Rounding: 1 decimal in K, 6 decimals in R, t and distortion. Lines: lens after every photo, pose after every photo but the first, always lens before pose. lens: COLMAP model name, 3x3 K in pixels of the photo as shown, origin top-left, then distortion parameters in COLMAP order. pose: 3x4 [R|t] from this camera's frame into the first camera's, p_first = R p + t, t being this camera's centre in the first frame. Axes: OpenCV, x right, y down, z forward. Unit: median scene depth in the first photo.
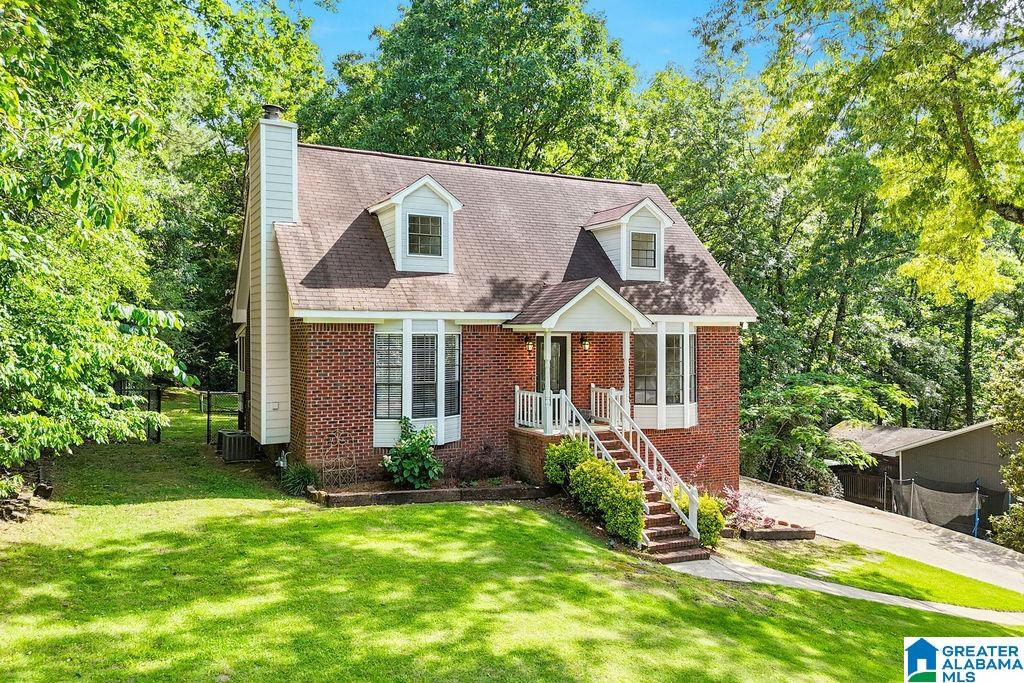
lens RADIAL K [[712.2, 0, 511.7], [0, 712.2, 343.6], [0, 0, 1]] dist [-0.001619, -0.000264]
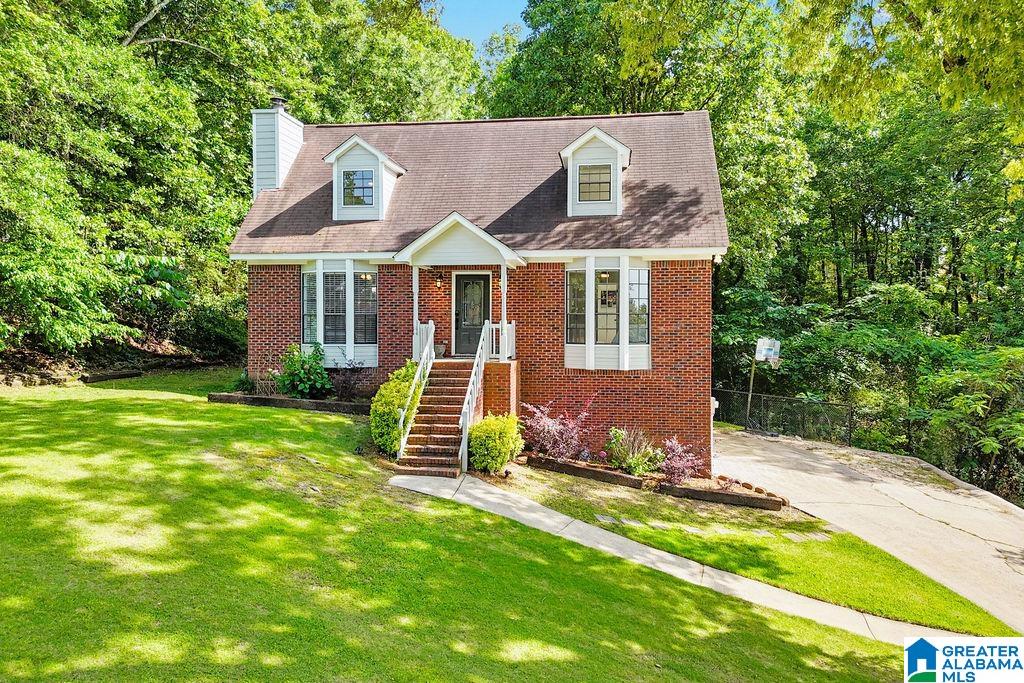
lens RADIAL K [[712.2, 0, 512.0], [0, 712.2, 338.1], [0, 0, 1]] dist [-0.001619, -0.000264]
pose [[0.848778, 0.016631, -0.528488, 0.716644], [-0.001074, 0.999557, 0.029731, 0.057434], [0.528748, -0.024667, 0.848420, 0.154320]]
